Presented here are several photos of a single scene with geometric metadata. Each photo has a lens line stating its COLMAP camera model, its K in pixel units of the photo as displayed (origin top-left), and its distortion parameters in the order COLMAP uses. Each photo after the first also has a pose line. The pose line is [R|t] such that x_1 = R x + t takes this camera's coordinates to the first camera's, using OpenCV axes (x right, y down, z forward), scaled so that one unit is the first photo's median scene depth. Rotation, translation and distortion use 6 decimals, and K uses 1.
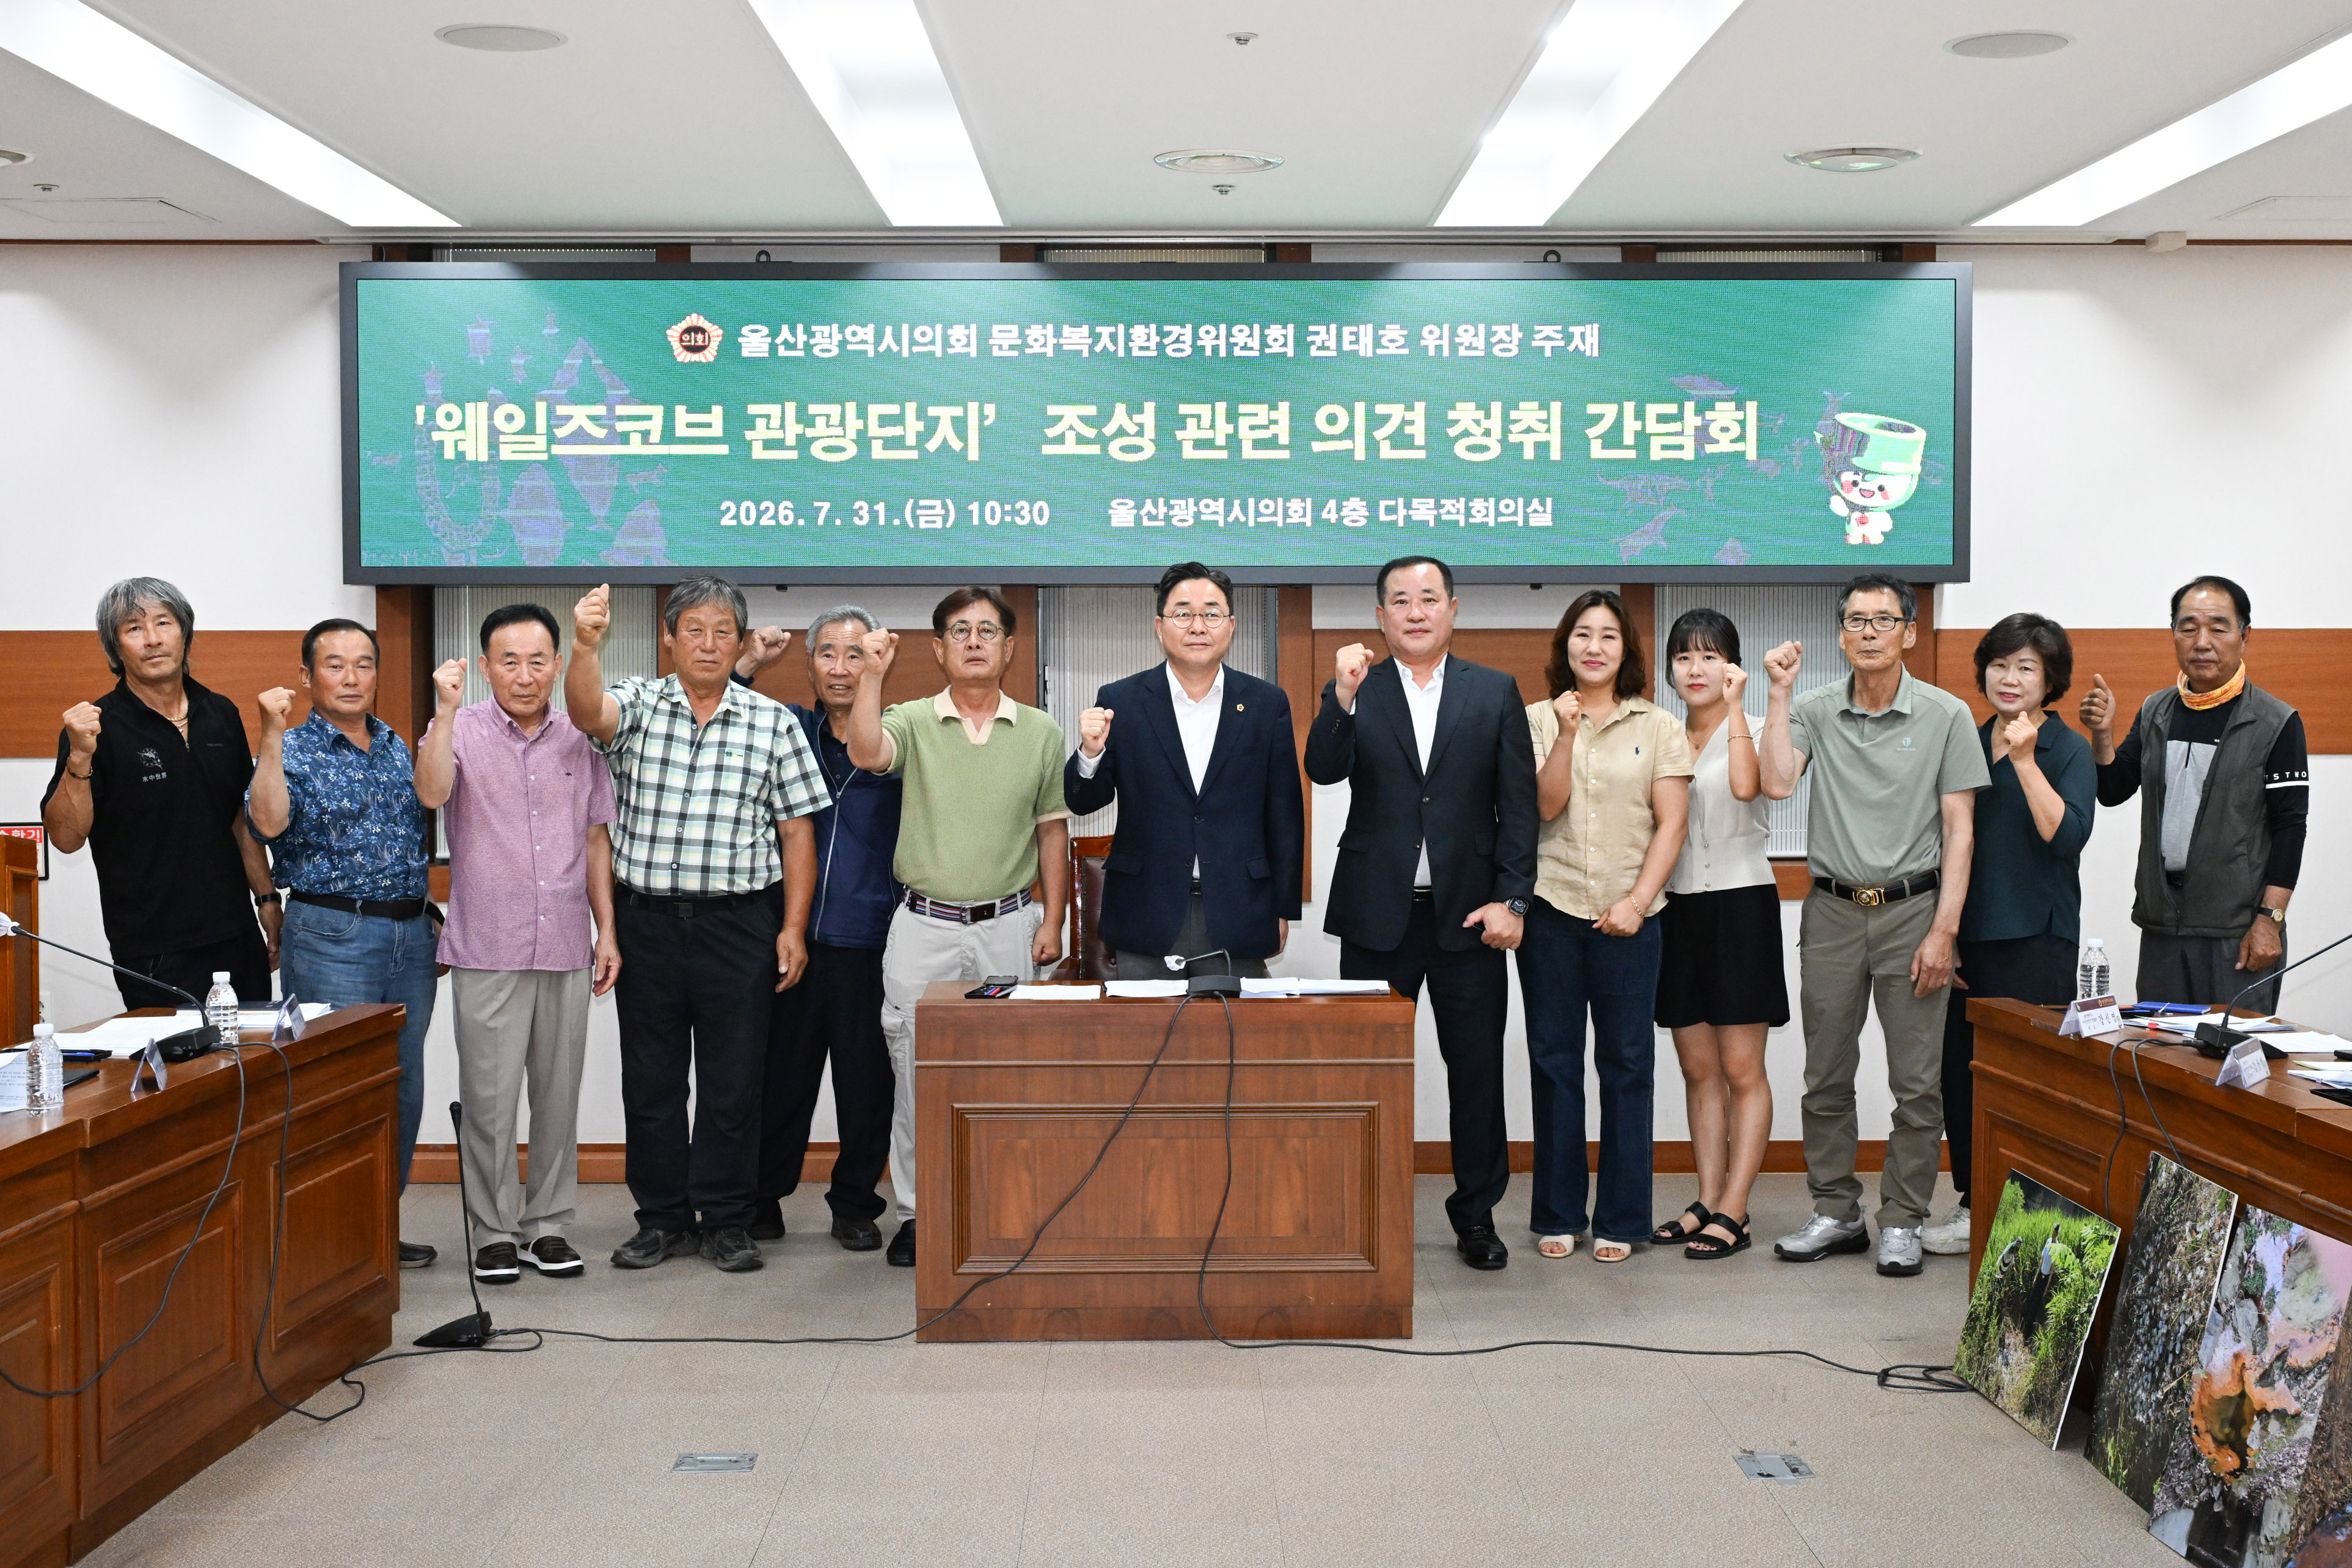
lens RADIAL K [[2989.4, 0, 1194.8], [0, 2989.4, 741.0], [0, 0, 1]] dist [0.002668, -0.003264]
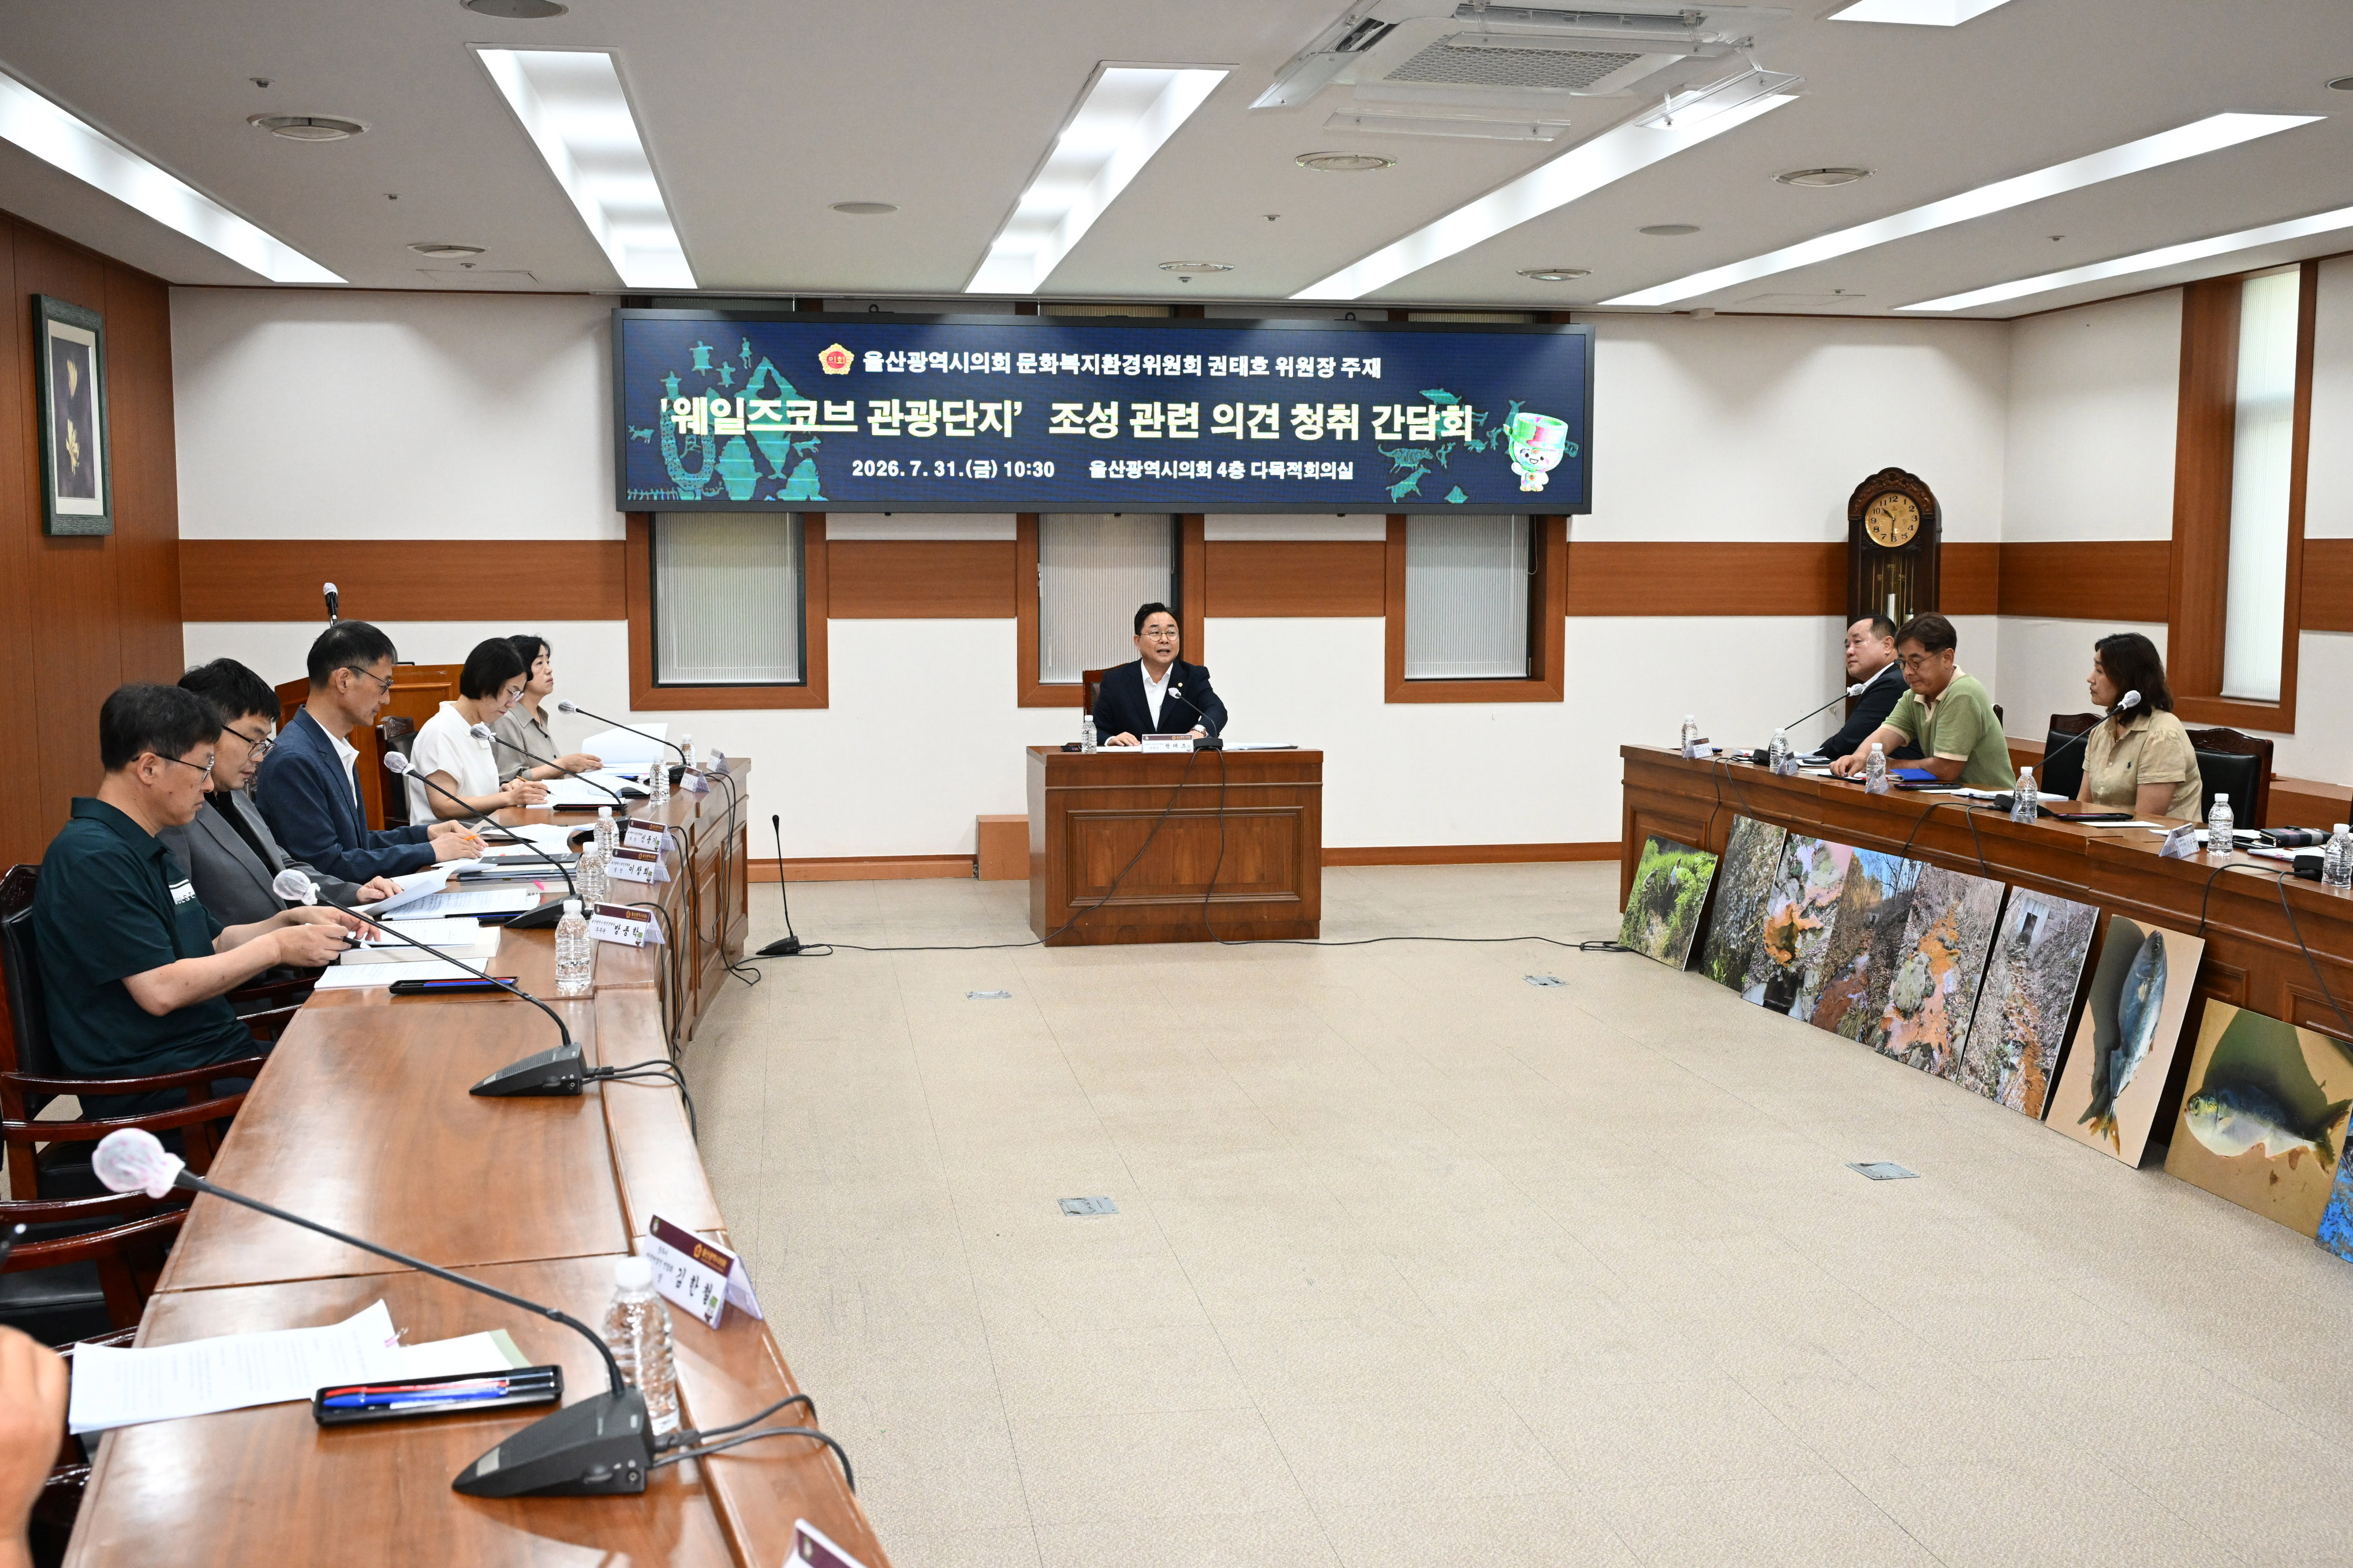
lens RADIAL K [[2353.4, 0, 1176.5], [0, 2353.4, 784.0], [0, 0, 1]] dist [-0.006796, -0.004104]
pose [[0.988543, -0.012930, 0.150382, -0.179362], [0.003073, 0.997841, 0.065598, 0.011846], [-0.150906, -0.064384, 0.986449, -0.298810]]
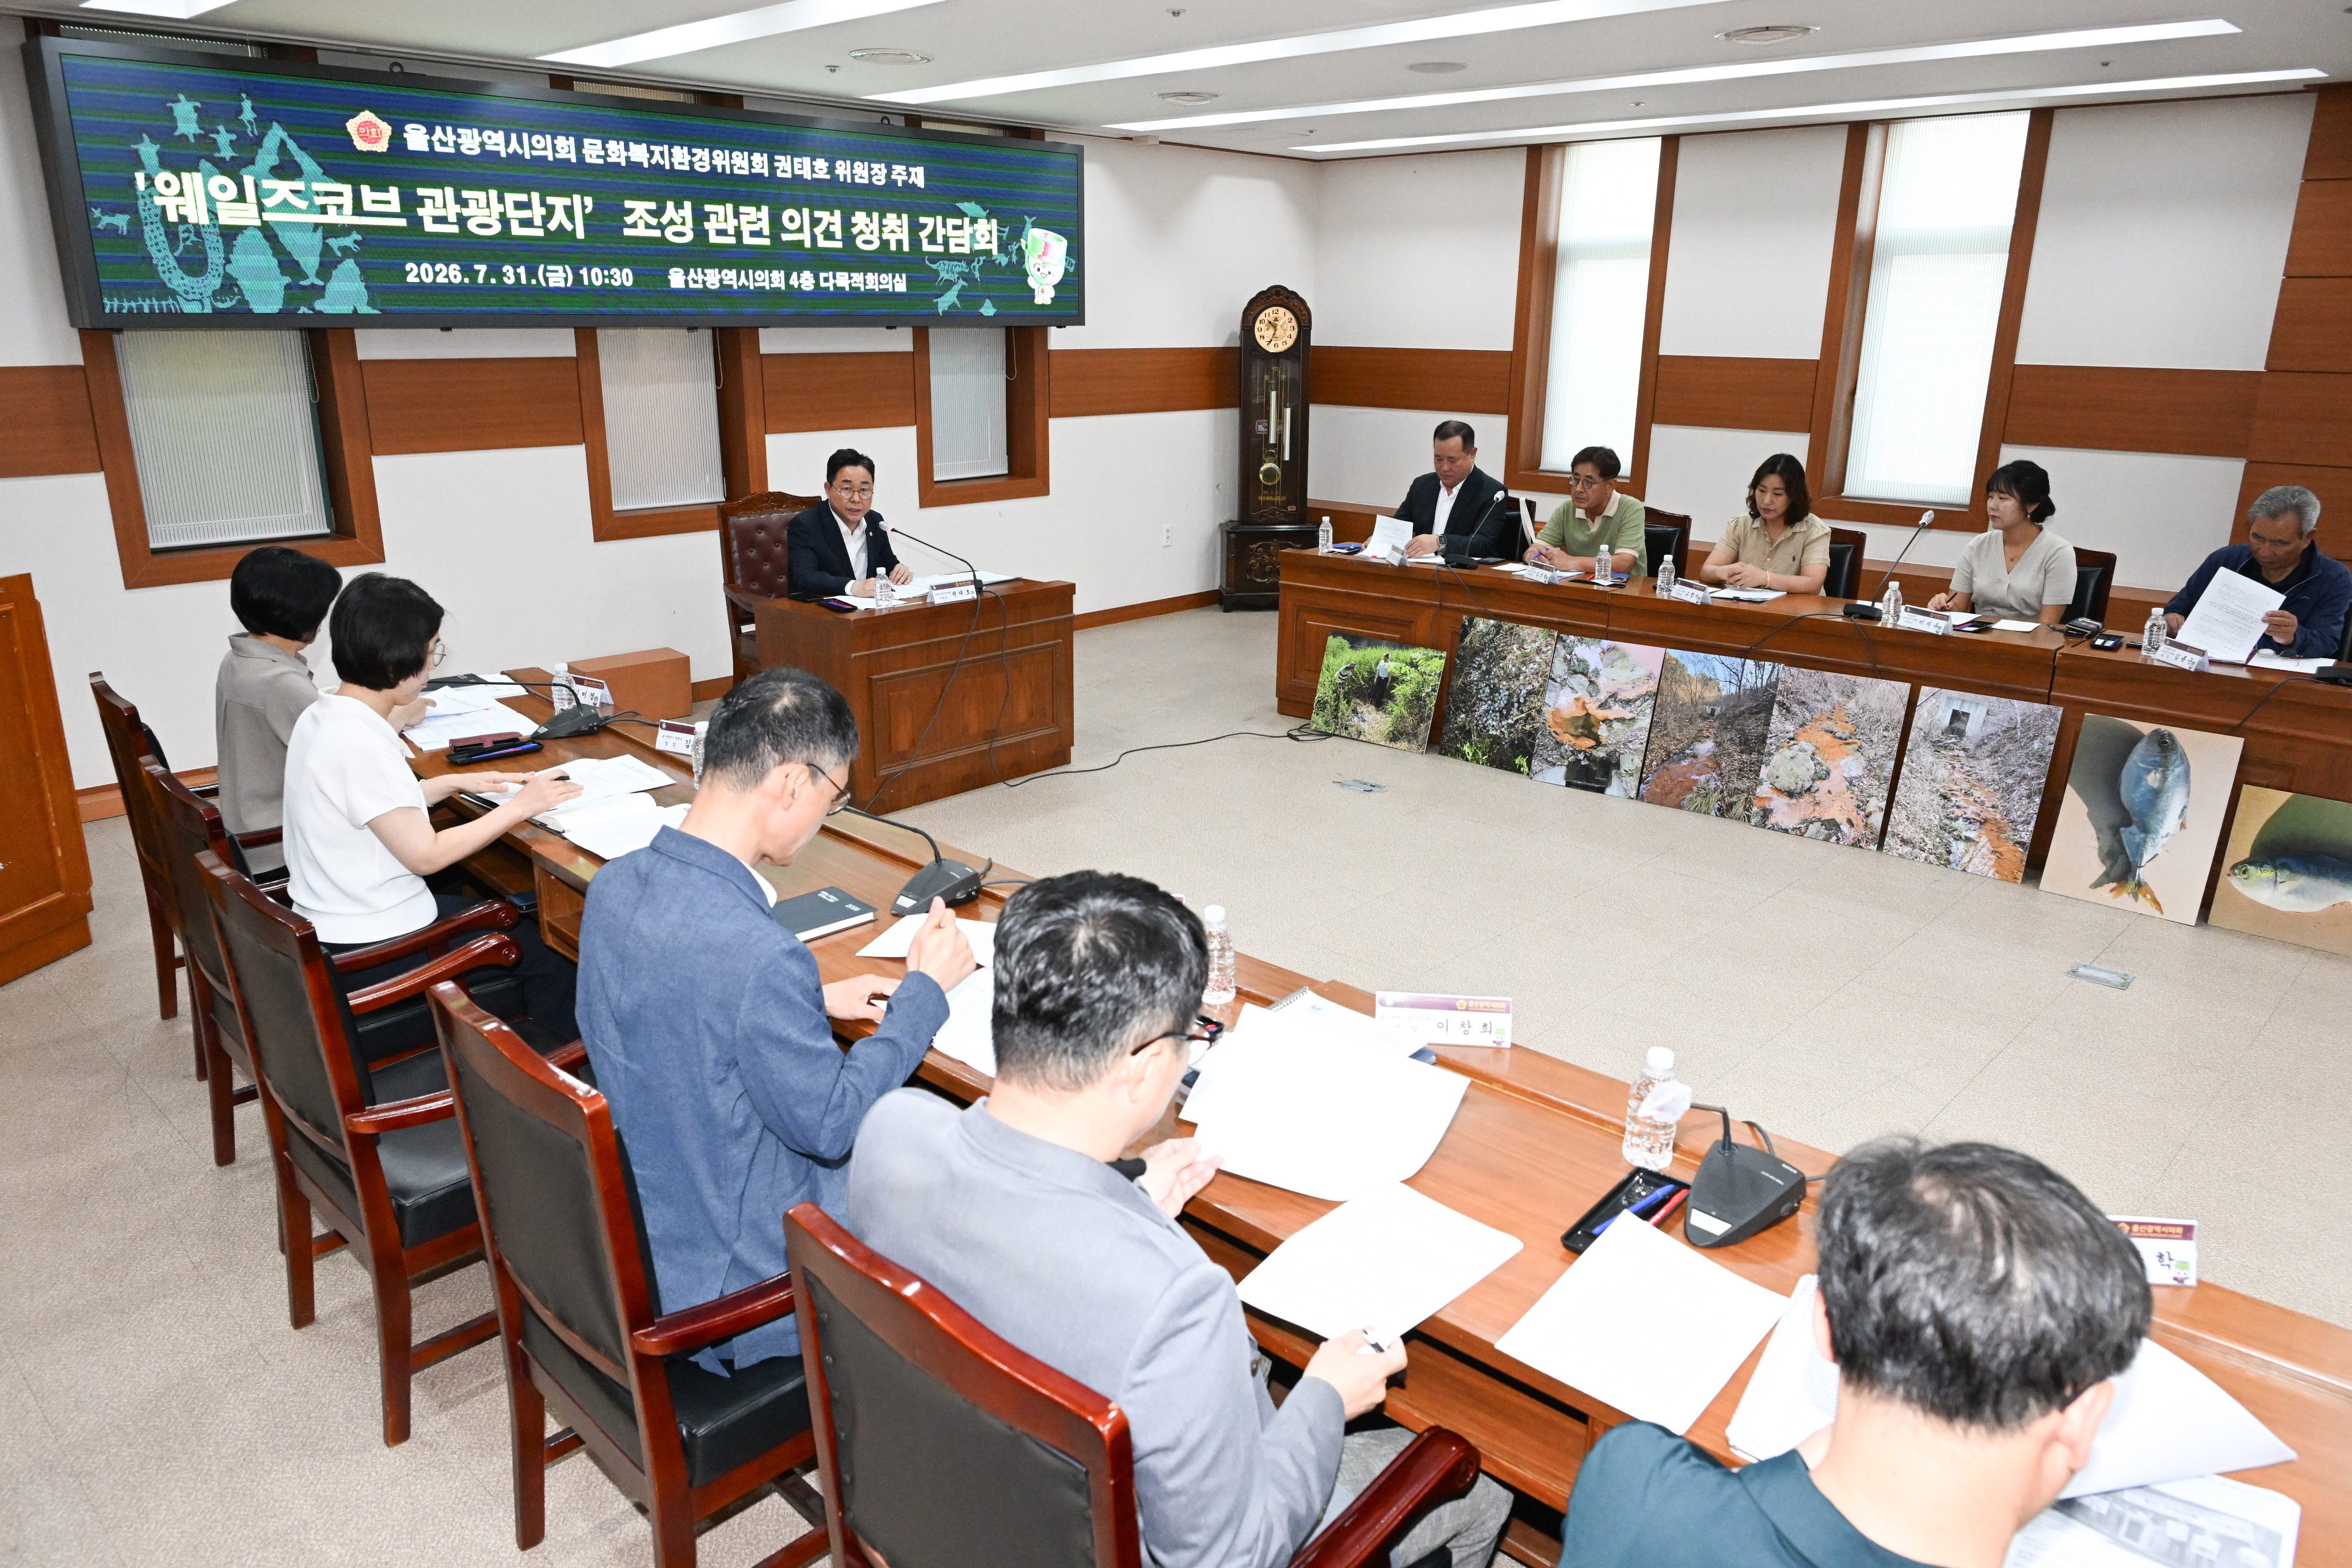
lens RADIAL K [[1578.5, 0, 1176.0], [0, 1578.5, 784.0], [0, 0, 1]] dist [-0.001686, -0.003011]
pose [[0.696975, -0.199424, 0.688807, -0.451898], [0.012495, 0.963784, 0.266393, -0.039015], [-0.716986, -0.177063, 0.674225, 0.232880]]
